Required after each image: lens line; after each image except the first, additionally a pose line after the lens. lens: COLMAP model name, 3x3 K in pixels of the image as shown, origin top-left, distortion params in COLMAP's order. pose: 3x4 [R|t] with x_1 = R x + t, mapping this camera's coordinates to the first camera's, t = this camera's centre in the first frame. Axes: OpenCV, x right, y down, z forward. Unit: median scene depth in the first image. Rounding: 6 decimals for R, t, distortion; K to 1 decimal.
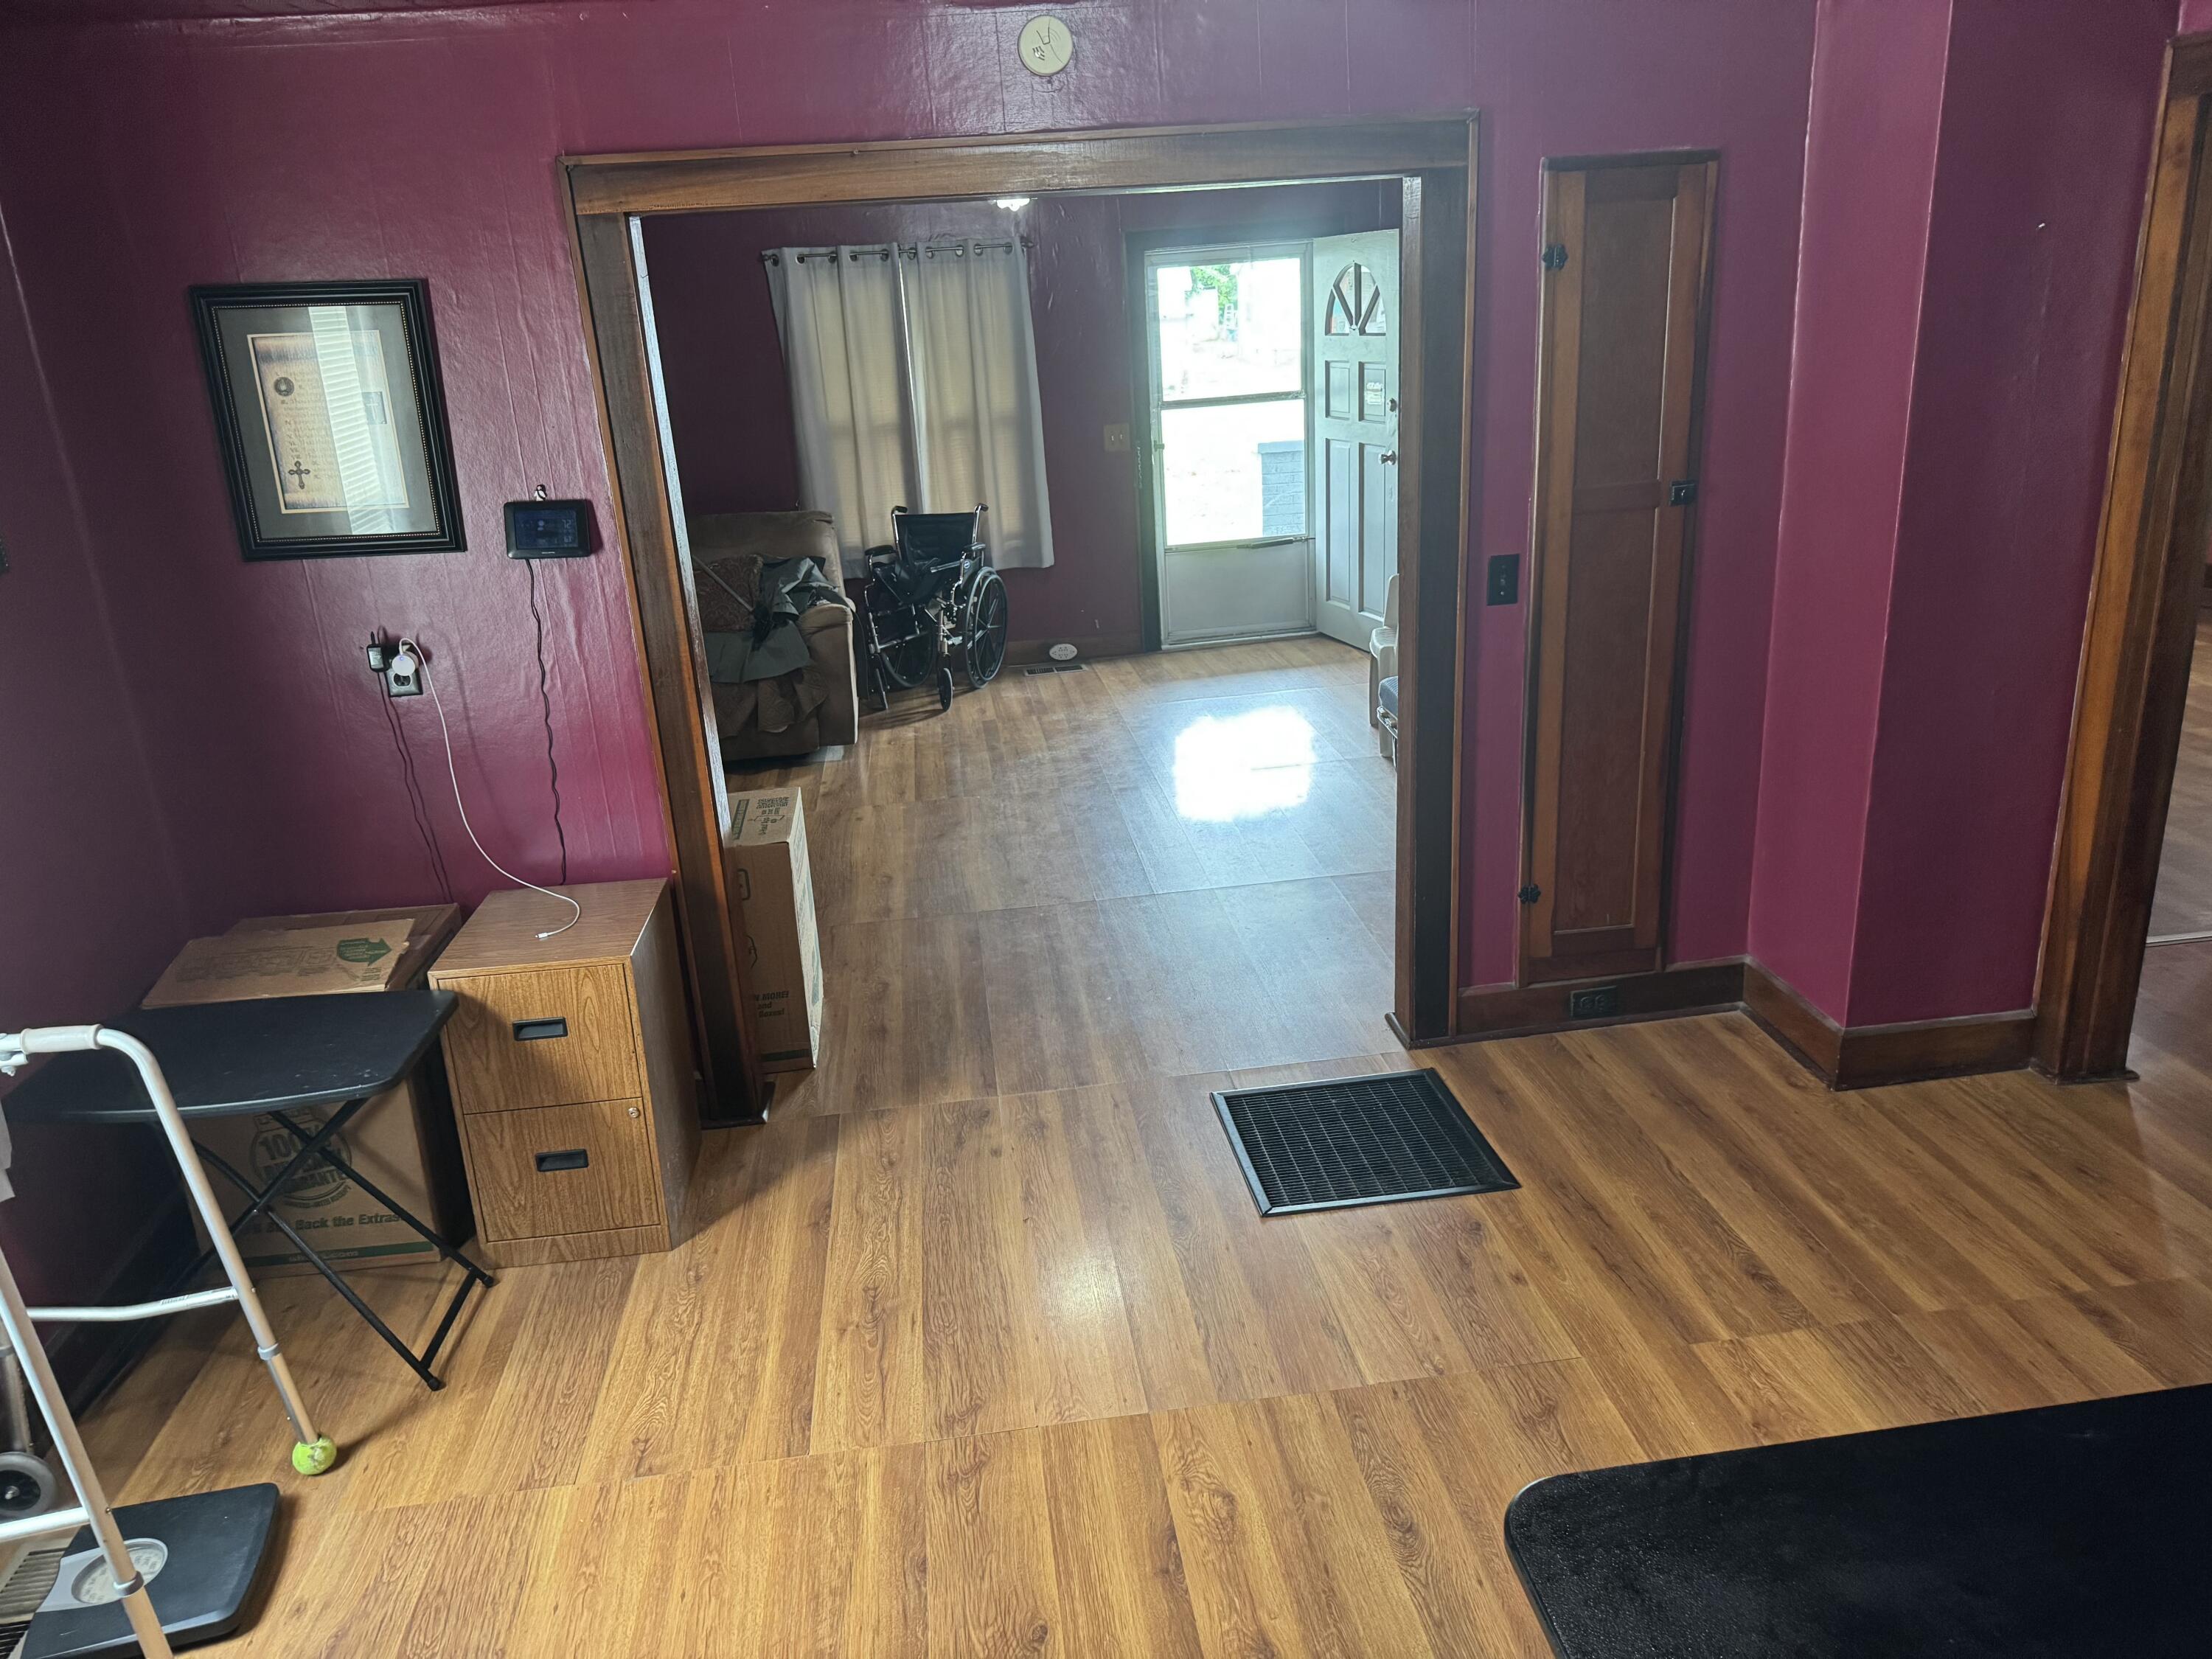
lens RADIAL K [[1571.5, 0, 1106.0], [0, 1571.5, 829.5], [0, 0, 1]] dist [0.182855, -0.245712]
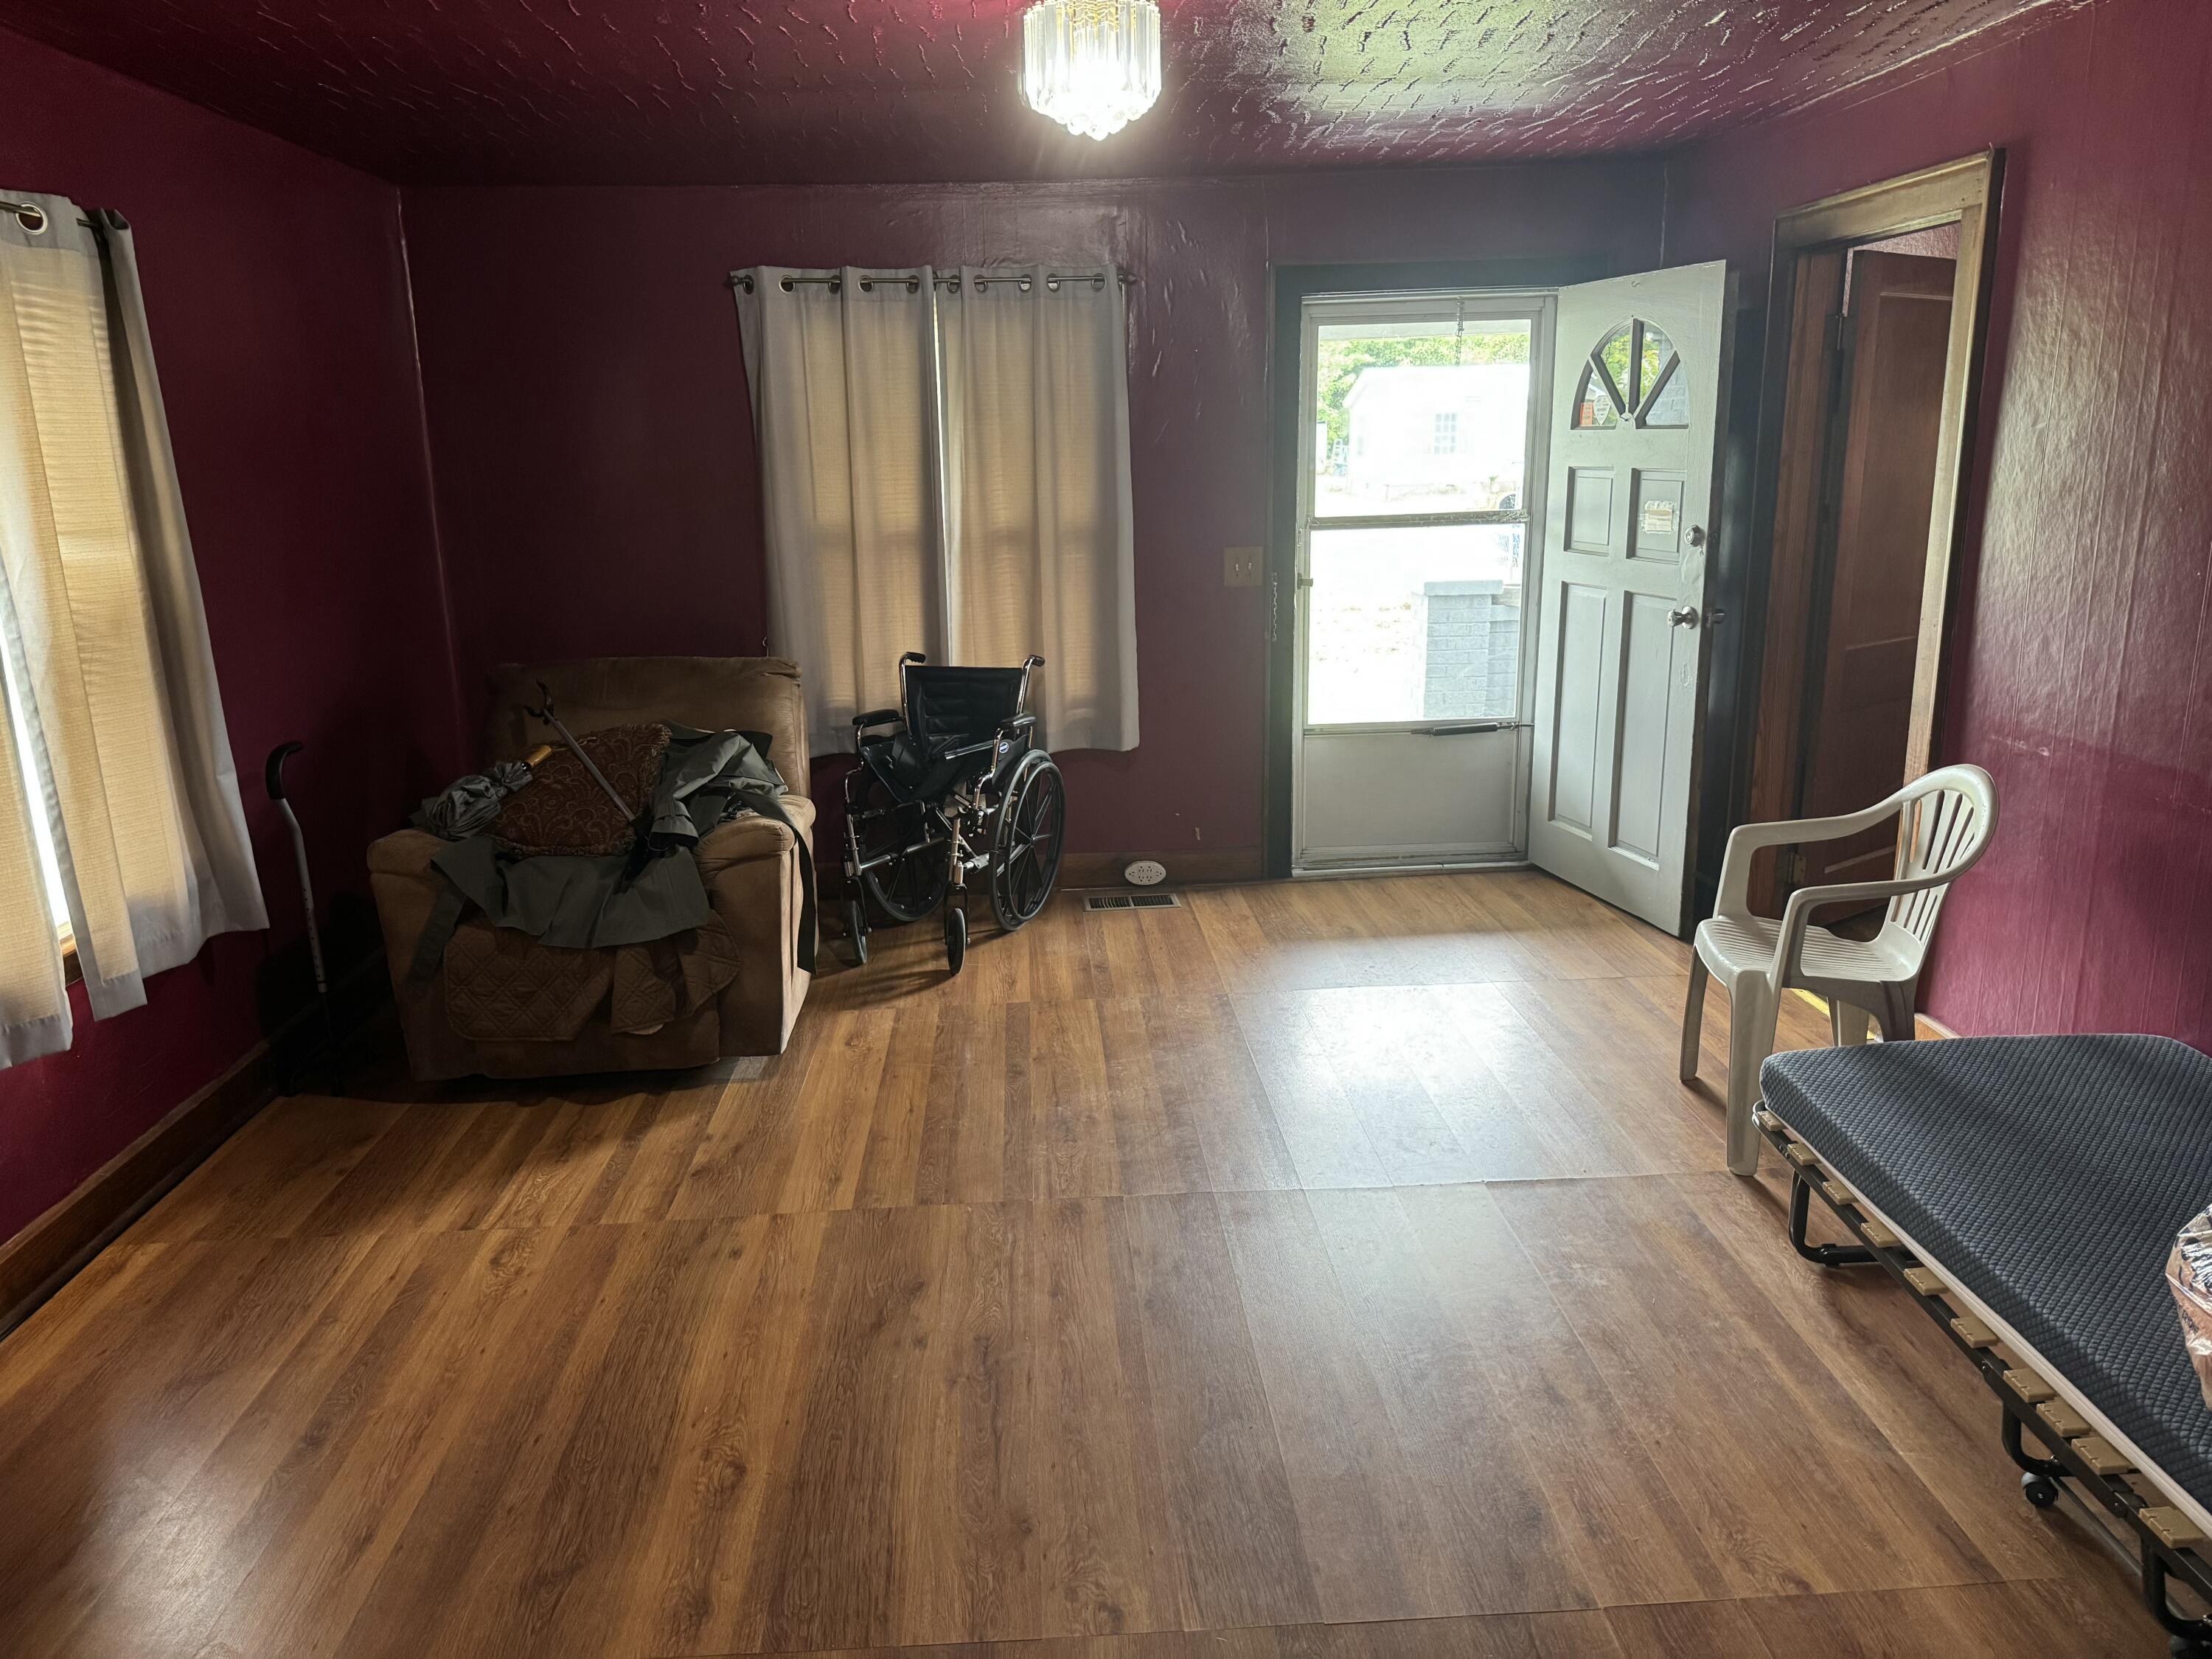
lens RADIAL K [[1567.5, 0, 1103.9], [0, 1567.5, 819.0], [0, 0, 1]] dist [0.149579, -0.153248]
pose [[0.997052, 0.055042, -0.053455, -0.011156], [-0.059182, 0.995096, -0.079250, -0.088689], [0.048831, 0.082180, 0.995421, 0.360078]]
